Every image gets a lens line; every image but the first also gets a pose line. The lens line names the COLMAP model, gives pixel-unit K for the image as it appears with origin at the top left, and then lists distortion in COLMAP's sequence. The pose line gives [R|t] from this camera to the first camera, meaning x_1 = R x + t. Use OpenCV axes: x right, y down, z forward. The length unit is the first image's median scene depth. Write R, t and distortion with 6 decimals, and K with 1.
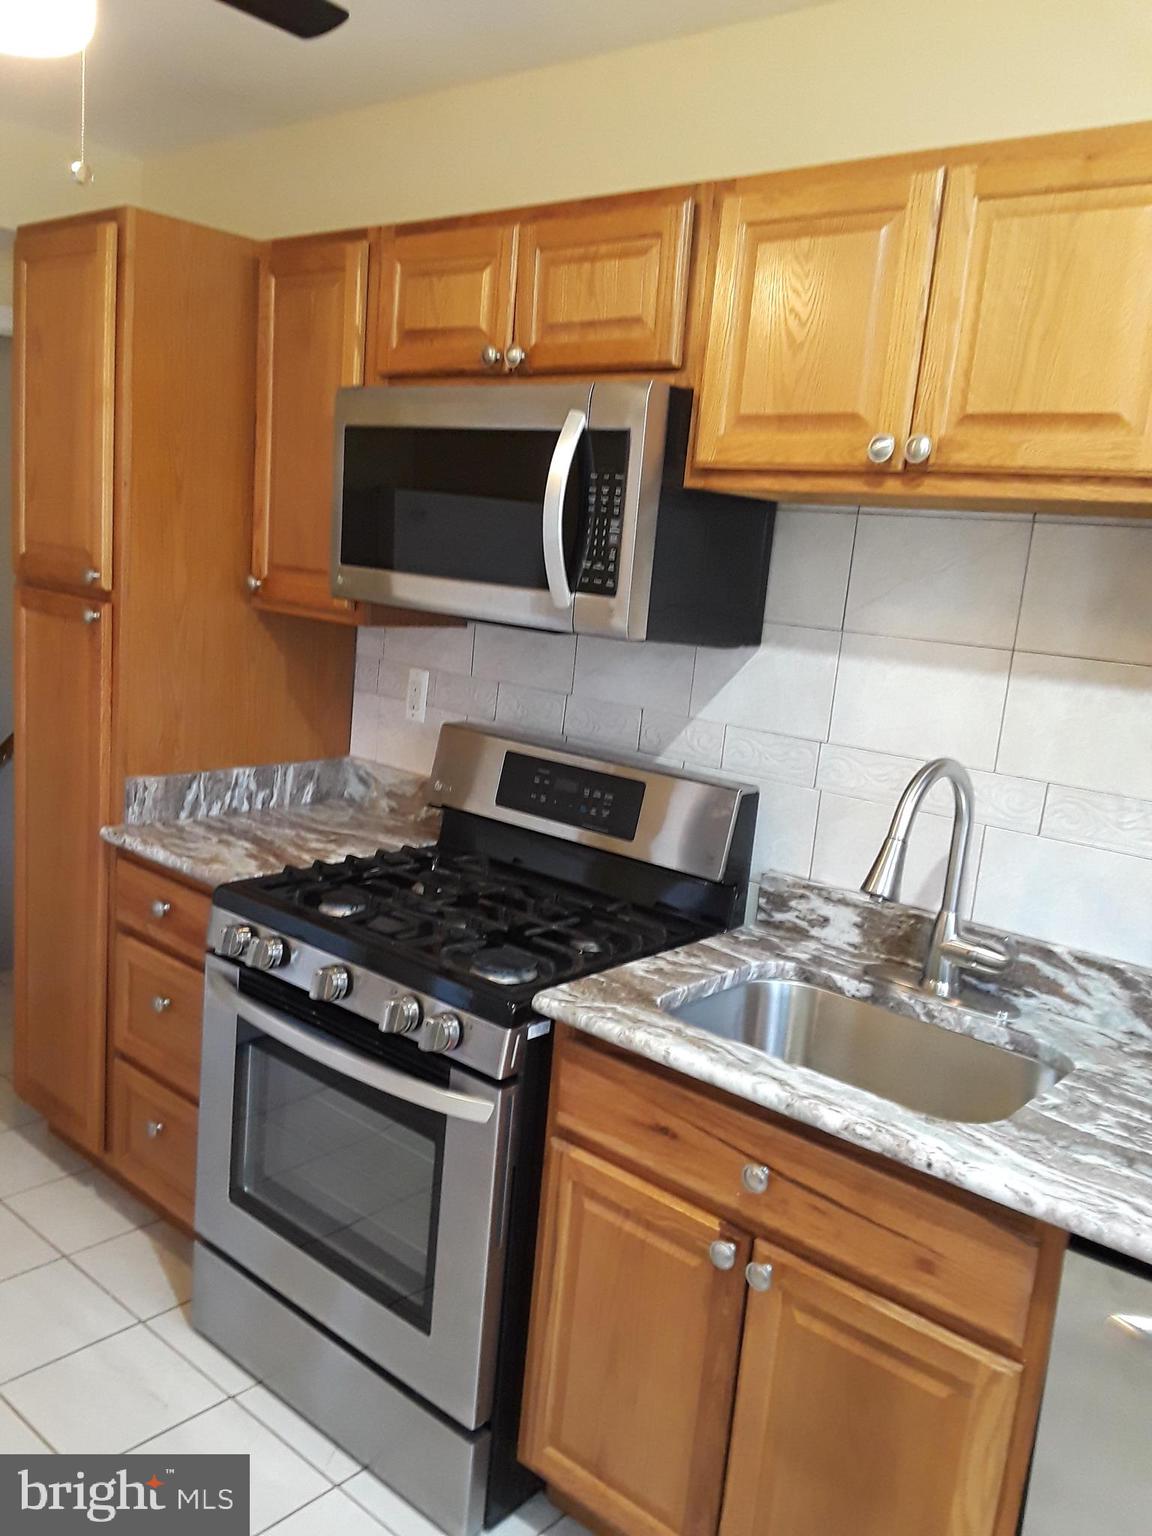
lens RADIAL K [[1239.5, 0, 567.5], [0, 1239.5, 800.7], [0, 0, 1]] dist [0.100455, -0.157096]
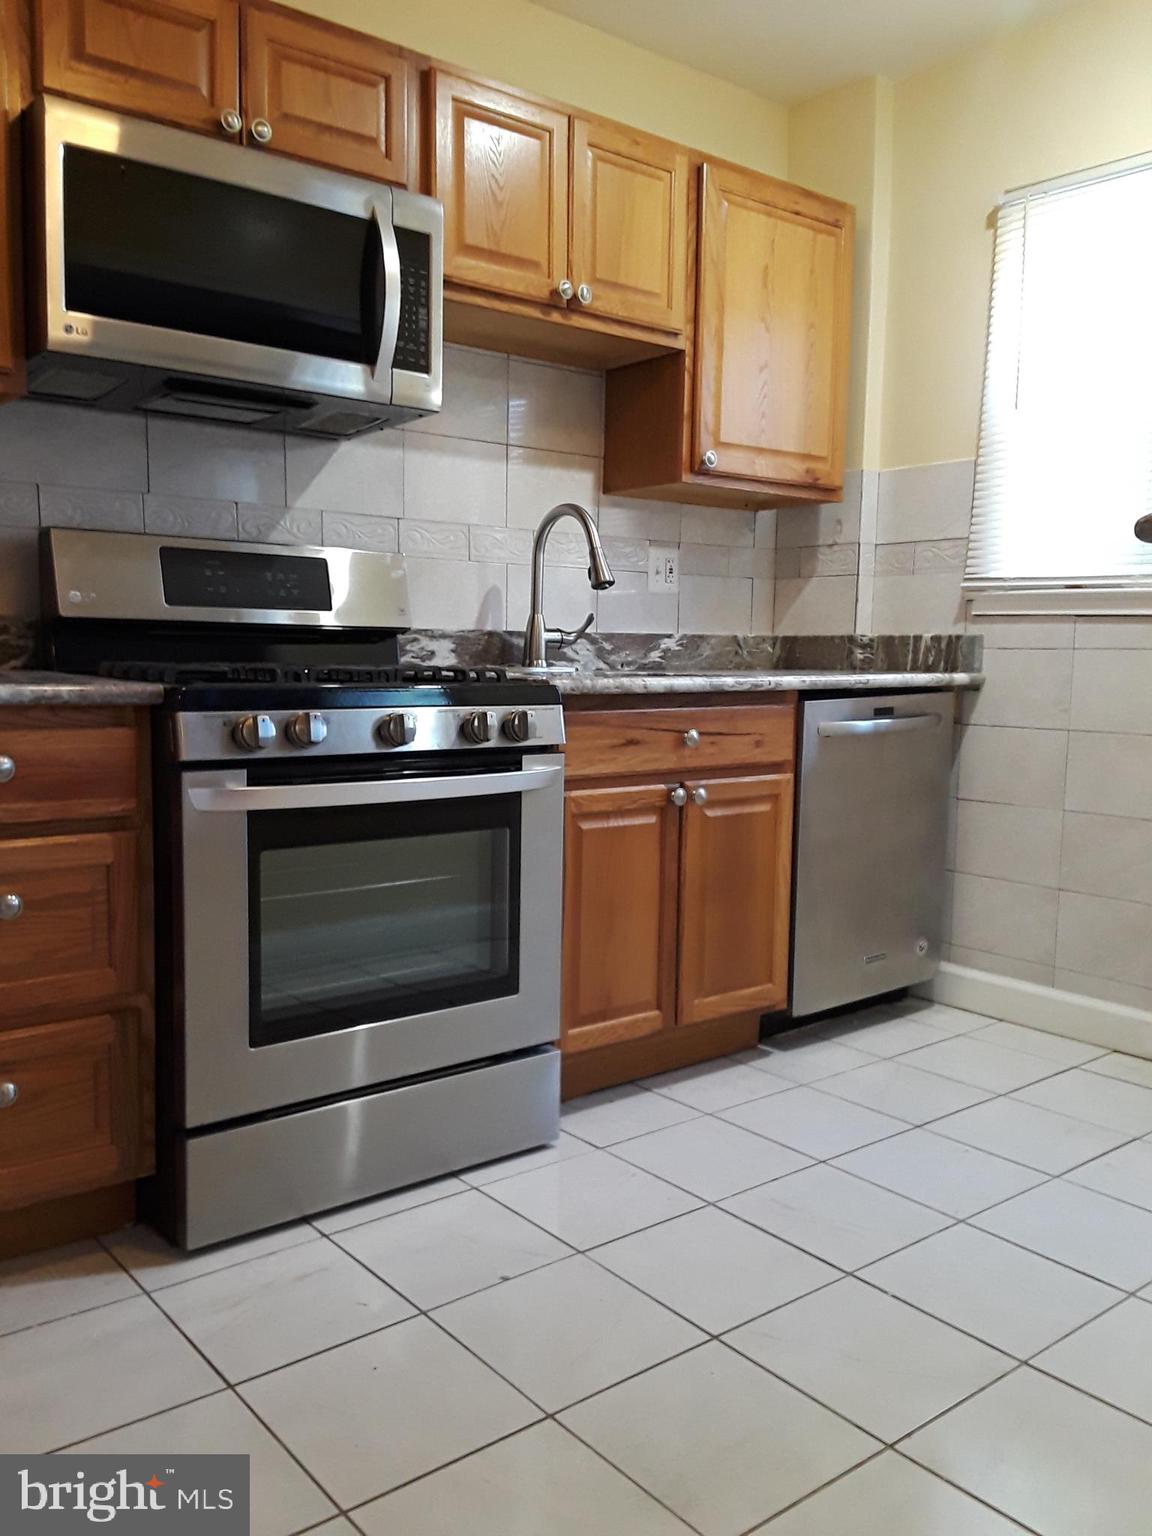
lens RADIAL K [[1239.5, 0, 544.3], [0, 1239.5, 811.1], [0, 0, 1]] dist [0.100455, -0.157096]
pose [[0.185176, -0.206070, 0.960857, -1.199934], [0.201725, 0.964915, 0.168064, 0.065794], [-0.961778, 0.162708, 0.220248, 0.683923]]
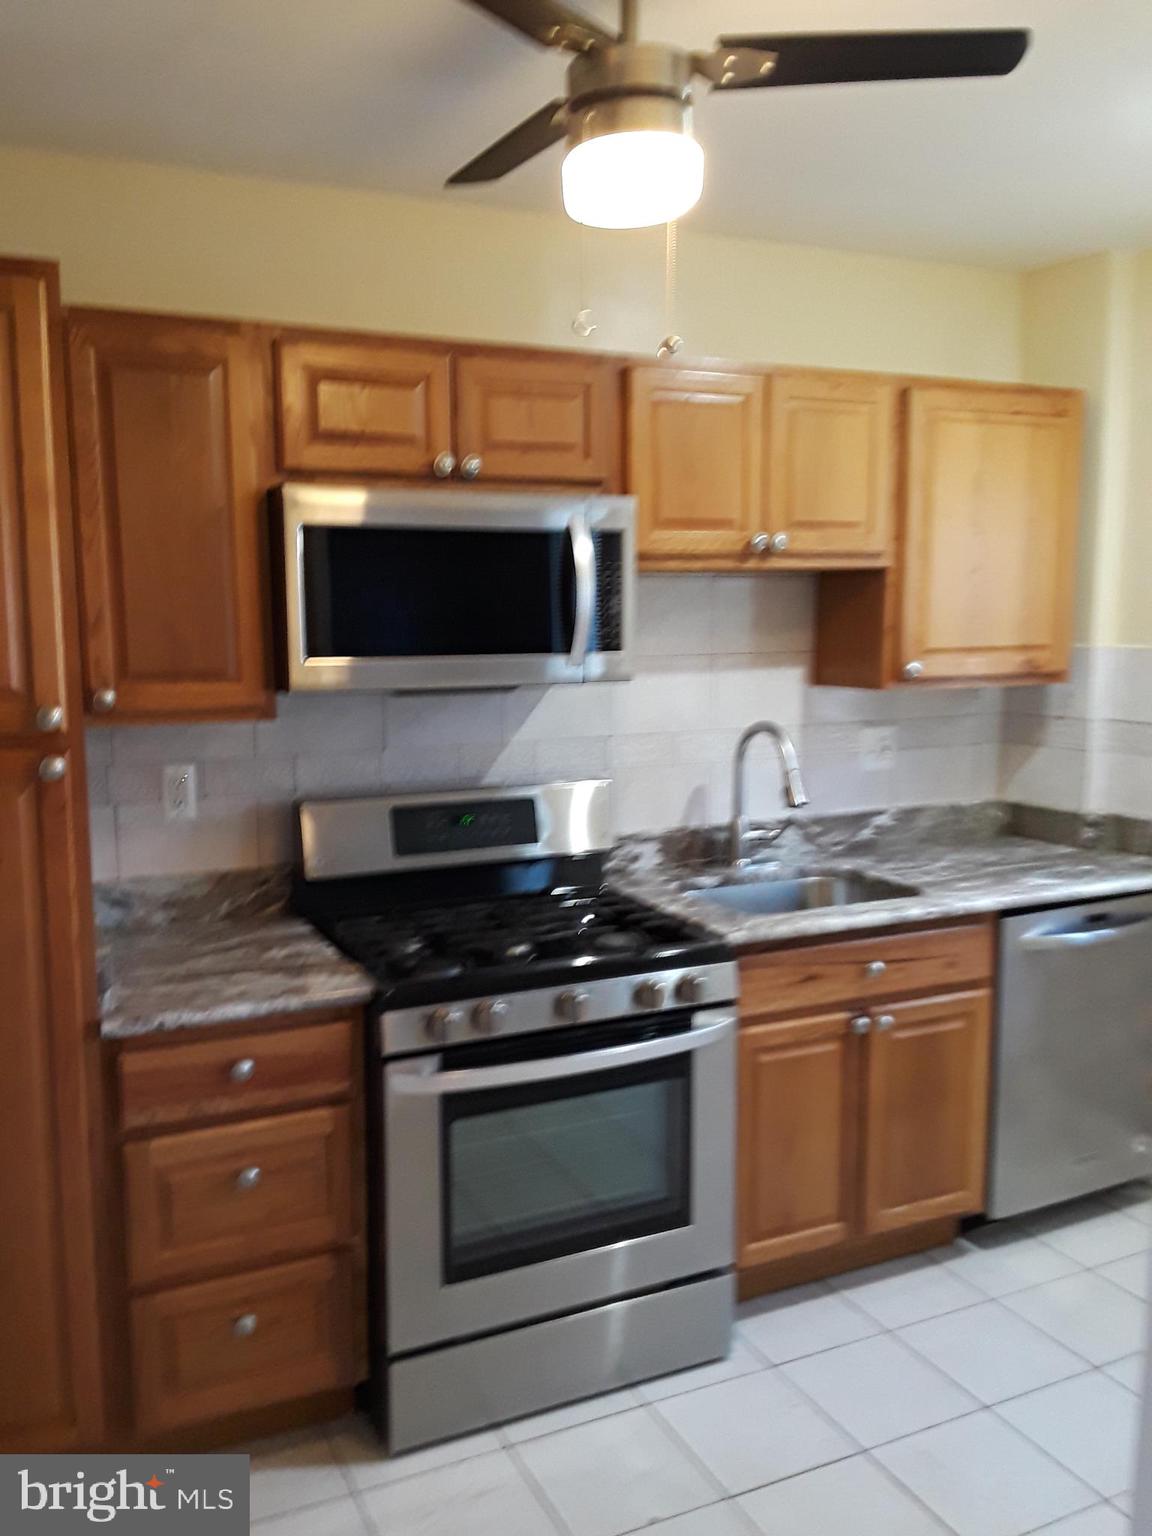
lens RADIAL K [[1239.5, 0, 535.1], [0, 1239.5, 806.5], [0, 0, 1]] dist [0.100455, -0.157096]
pose [[0.417427, -0.230340, 0.879033, -1.214461], [0.226660, 0.963158, 0.144750, -0.216694], [-0.879989, 0.138819, 0.454257, 0.488046]]
